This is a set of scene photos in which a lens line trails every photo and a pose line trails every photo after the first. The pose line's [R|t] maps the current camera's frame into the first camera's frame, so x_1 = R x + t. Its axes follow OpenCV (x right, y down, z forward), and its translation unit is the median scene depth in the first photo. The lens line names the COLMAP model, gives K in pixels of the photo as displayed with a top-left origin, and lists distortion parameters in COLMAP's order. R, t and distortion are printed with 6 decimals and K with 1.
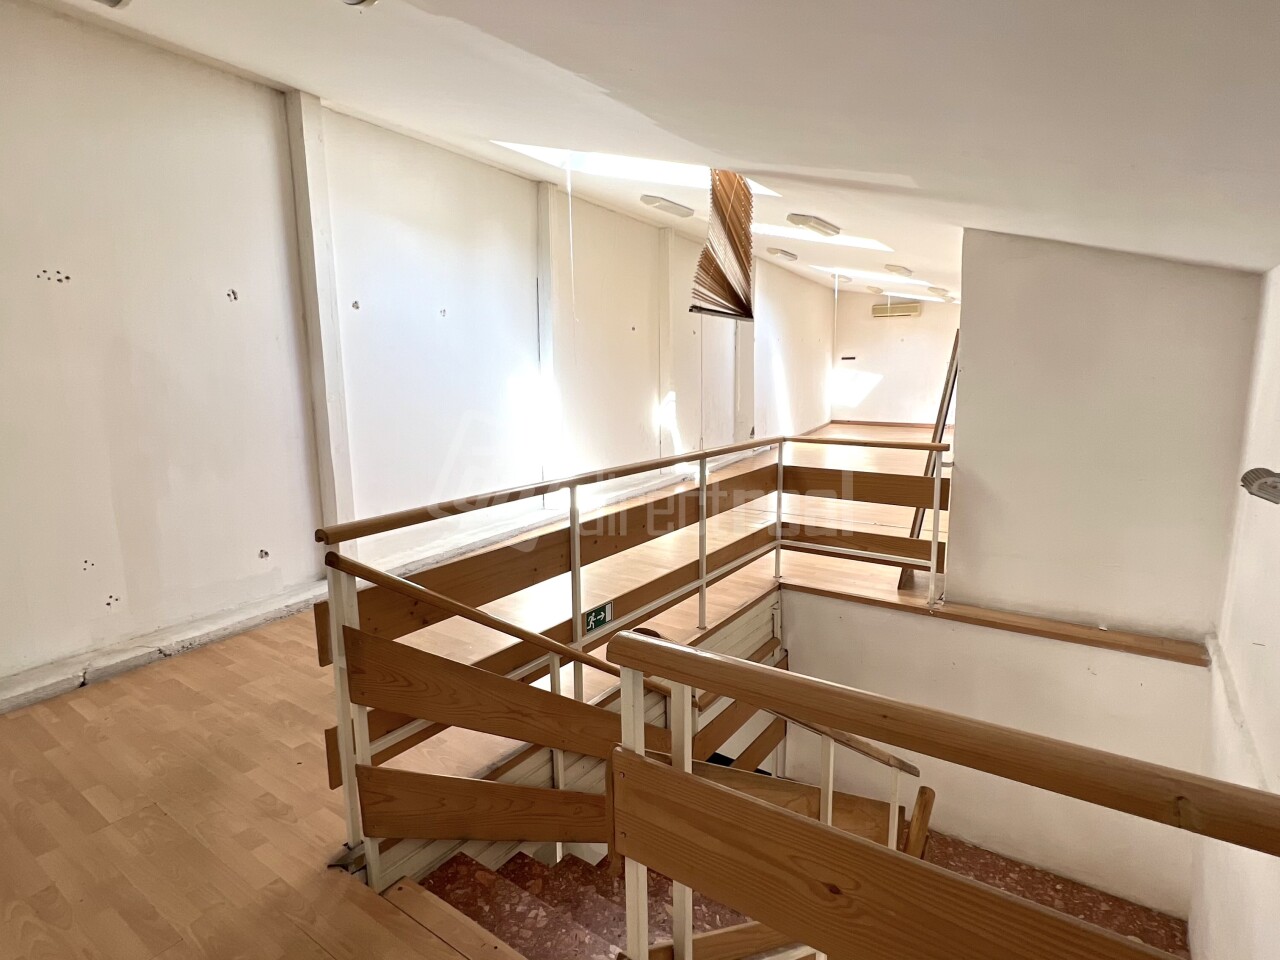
lens RADIAL K [[682.2, 0, 634.6], [0, 682.2, 478.1], [0, 0, 1]] dist [-0.005481, 0.002640]
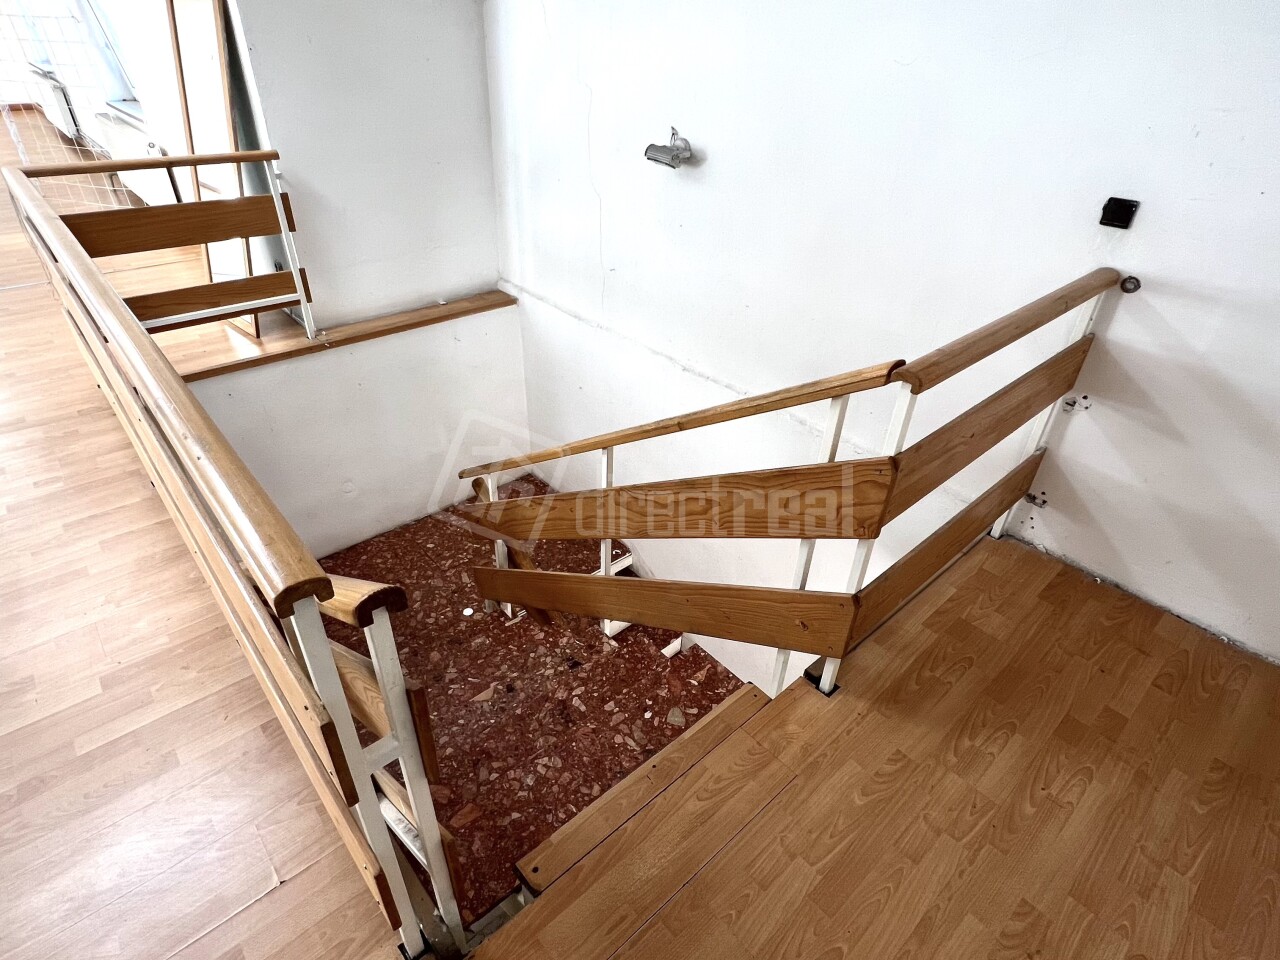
lens RADIAL K [[682.2, 0, 634.6], [0, 682.2, 478.1], [0, 0, 1]] dist [-0.005481, 0.002640]
pose [[0.220794, -0.522970, 0.823257, -0.386359], [0.118400, 0.852218, 0.509613, -0.087567], [-0.968107, -0.015046, 0.250084, 0.372822]]
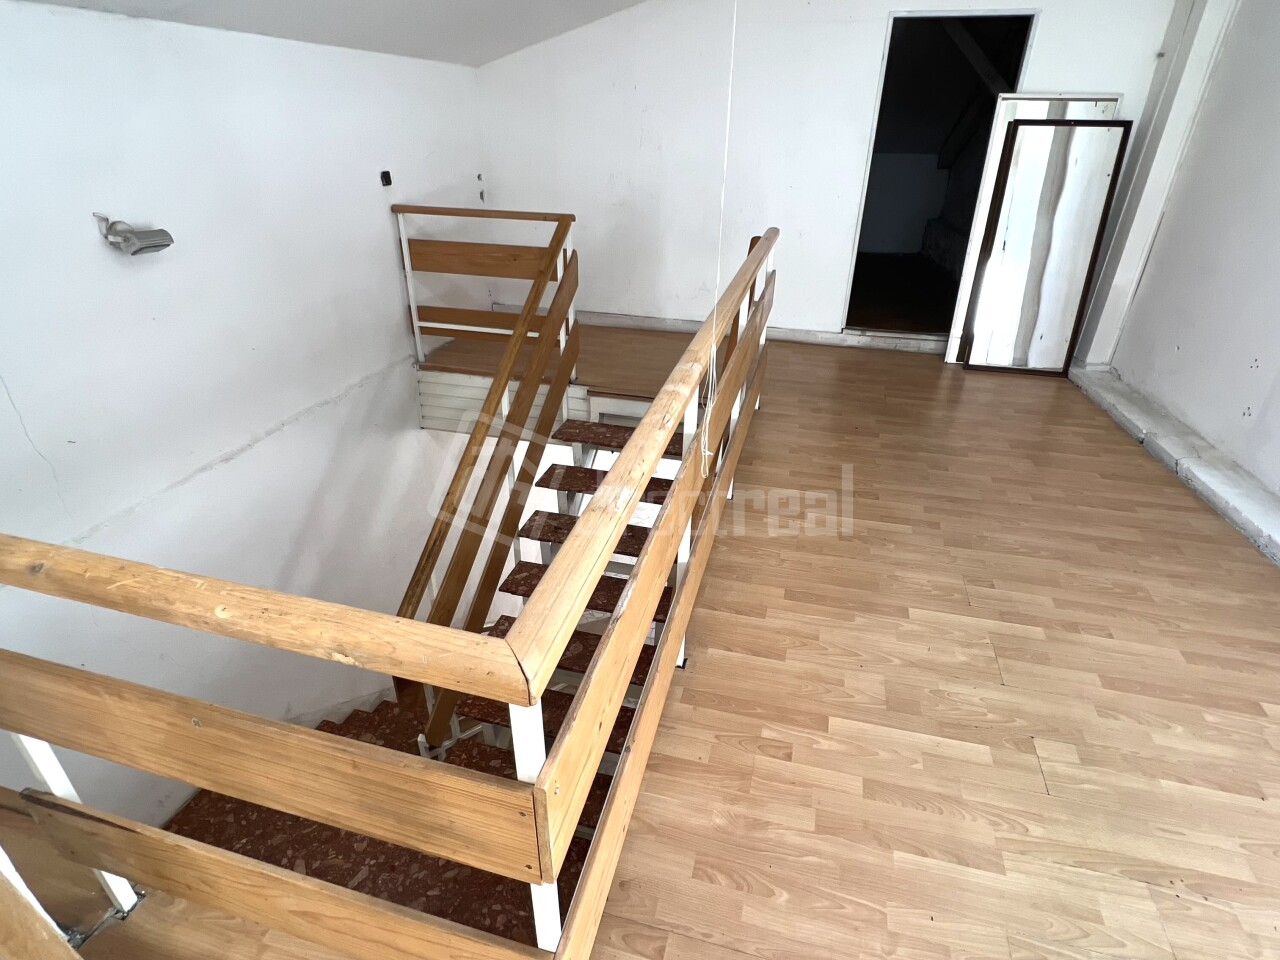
lens RADIAL K [[682.2, 0, 634.6], [0, 682.2, 478.1], [0, 0, 1]] dist [-0.005481, 0.002640]
pose [[-0.940163, 0.164788, -0.298227, 0.288333], [-0.053232, 0.793482, 0.606261, -0.251841], [0.336542, 0.585859, -0.737230, 1.379607]]
